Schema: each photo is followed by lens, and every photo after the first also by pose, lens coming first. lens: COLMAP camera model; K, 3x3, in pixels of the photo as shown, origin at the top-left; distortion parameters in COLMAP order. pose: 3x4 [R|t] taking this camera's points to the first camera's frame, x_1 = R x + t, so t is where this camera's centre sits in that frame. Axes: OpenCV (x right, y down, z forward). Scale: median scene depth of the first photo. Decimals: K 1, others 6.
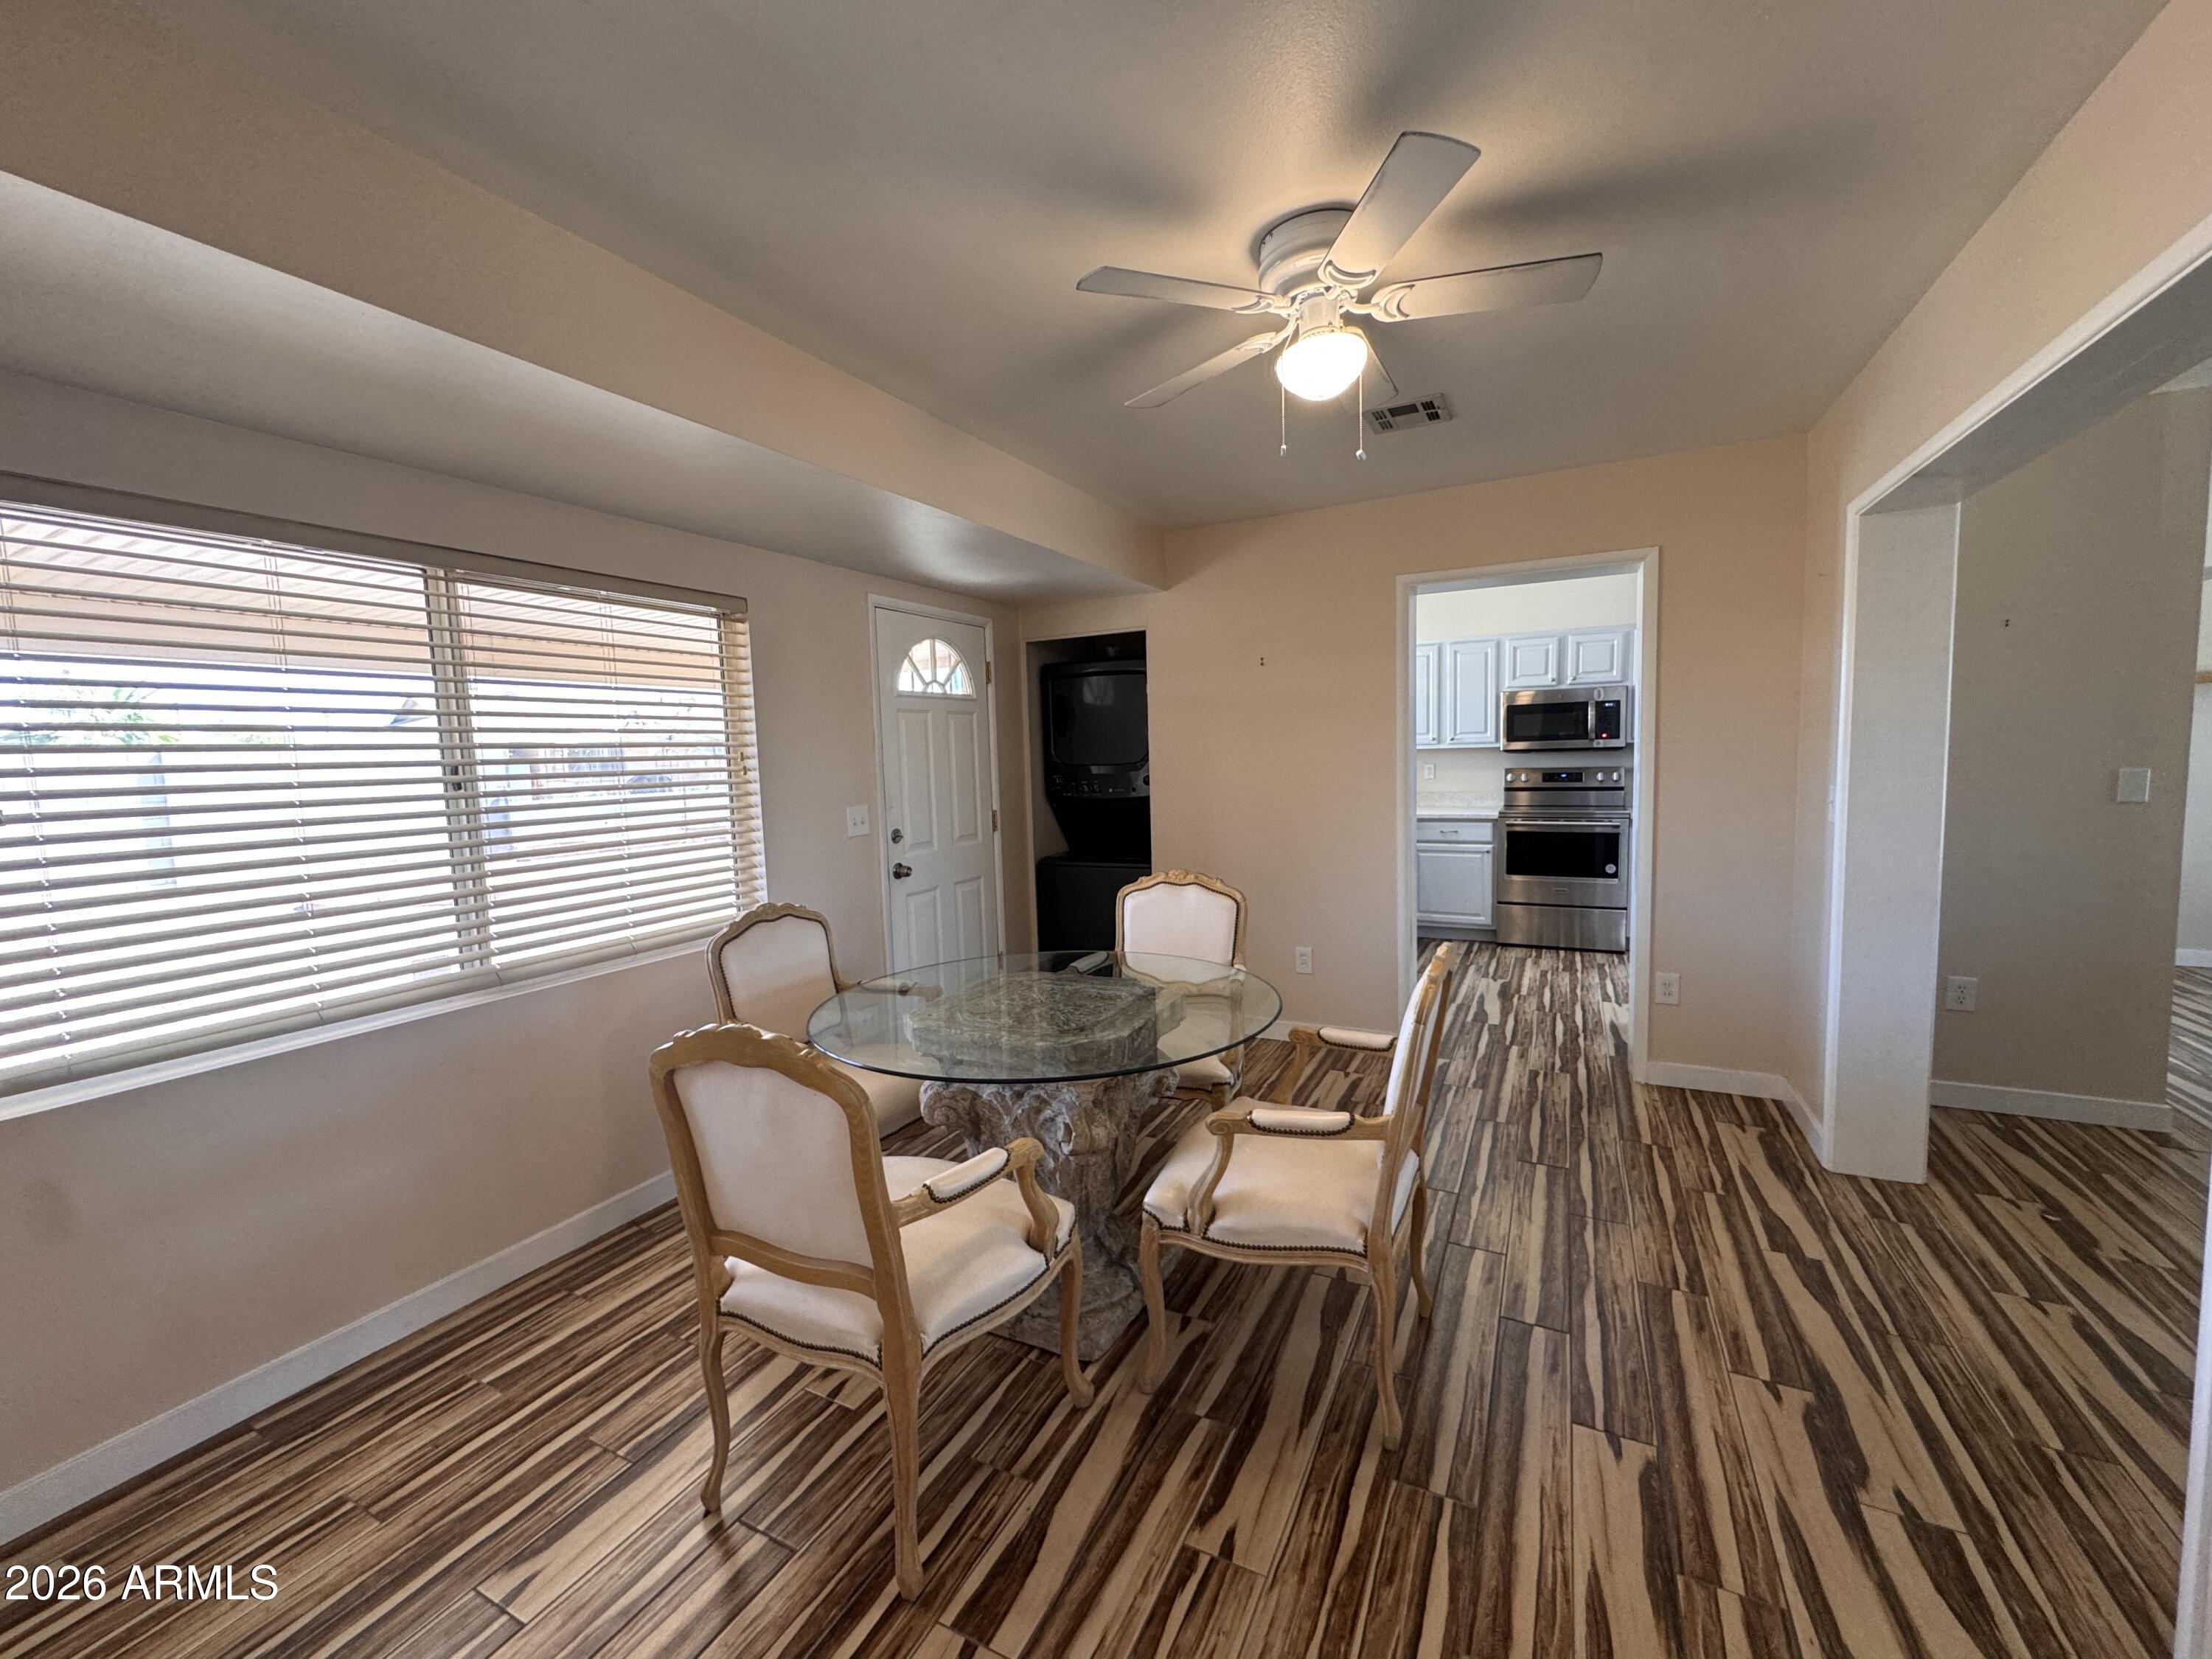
lens RADIAL K [[925.9, 0, 1106.0], [0, 925.9, 829.5], [0, 0, 1]] dist [0.000765, 0.000147]
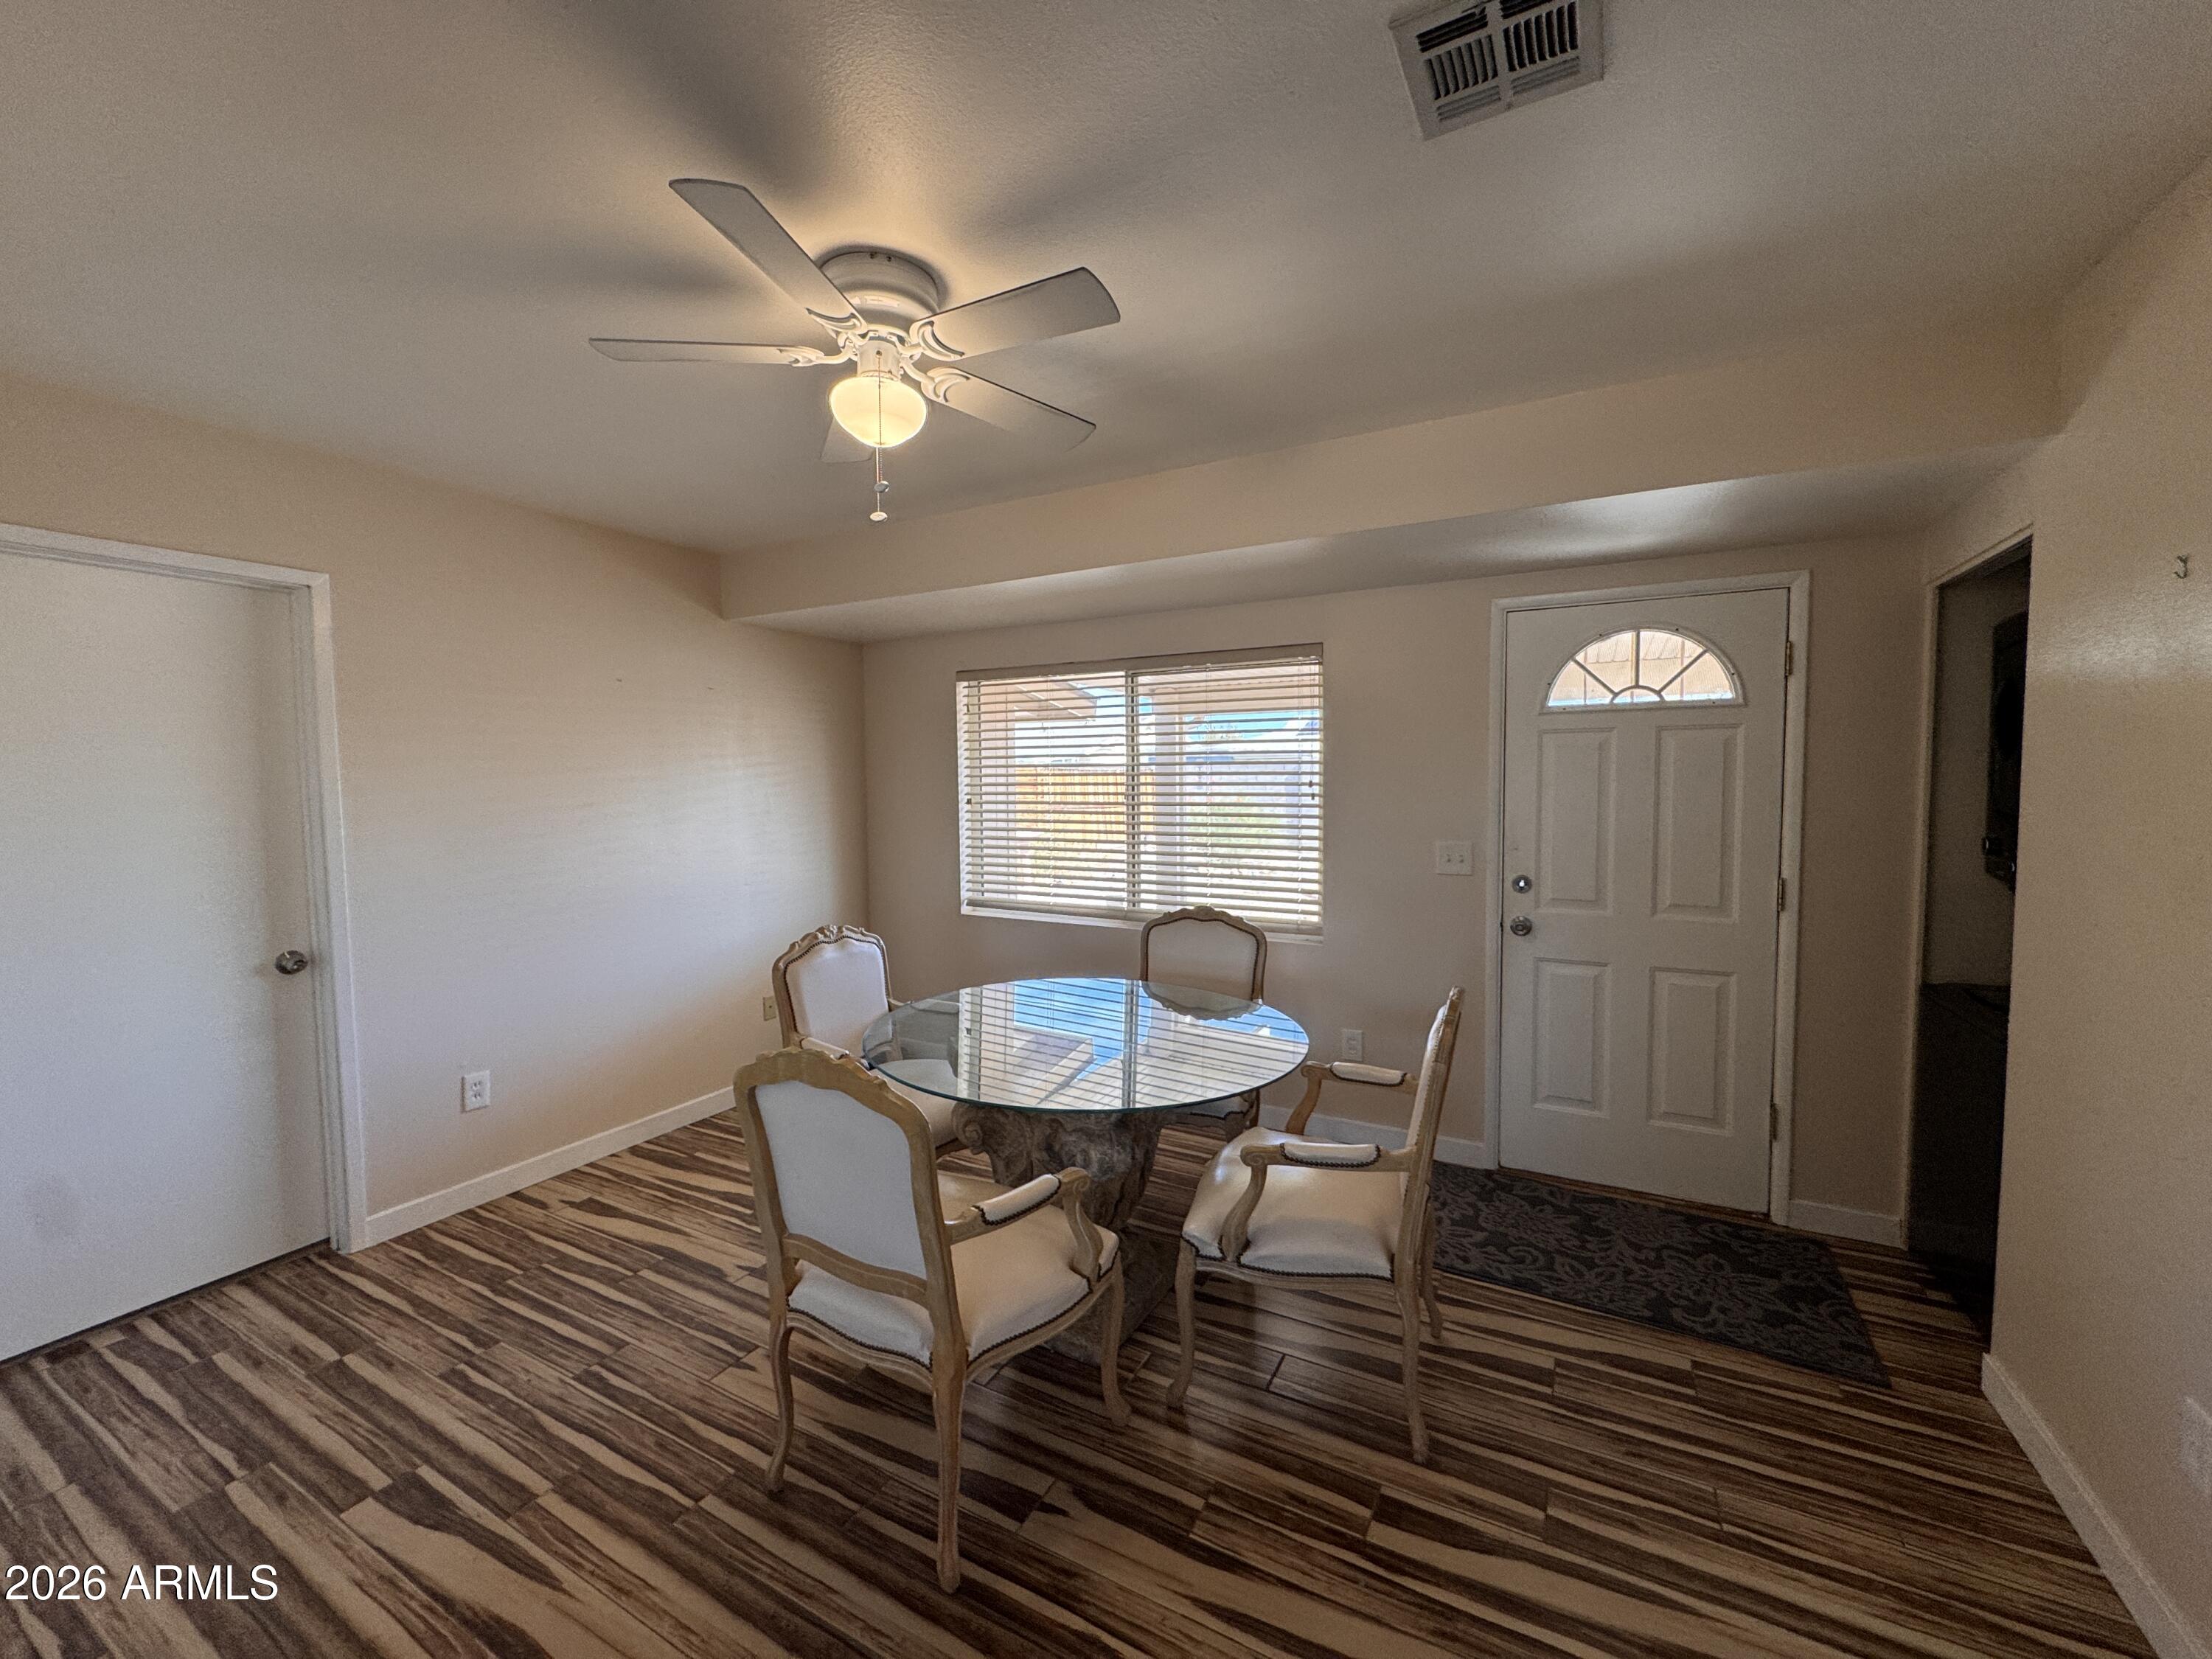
lens RADIAL K [[879.7, 0, 1111.8], [0, 879.7, 867.7], [0, 0, 1]] dist [0.000667, 0.000323]
pose [[-0.037968, 0.144379, -0.988794, 0.555500], [-0.070806, 0.986631, 0.146782, -0.095064], [0.996767, 0.075586, -0.027238, 0.636690]]
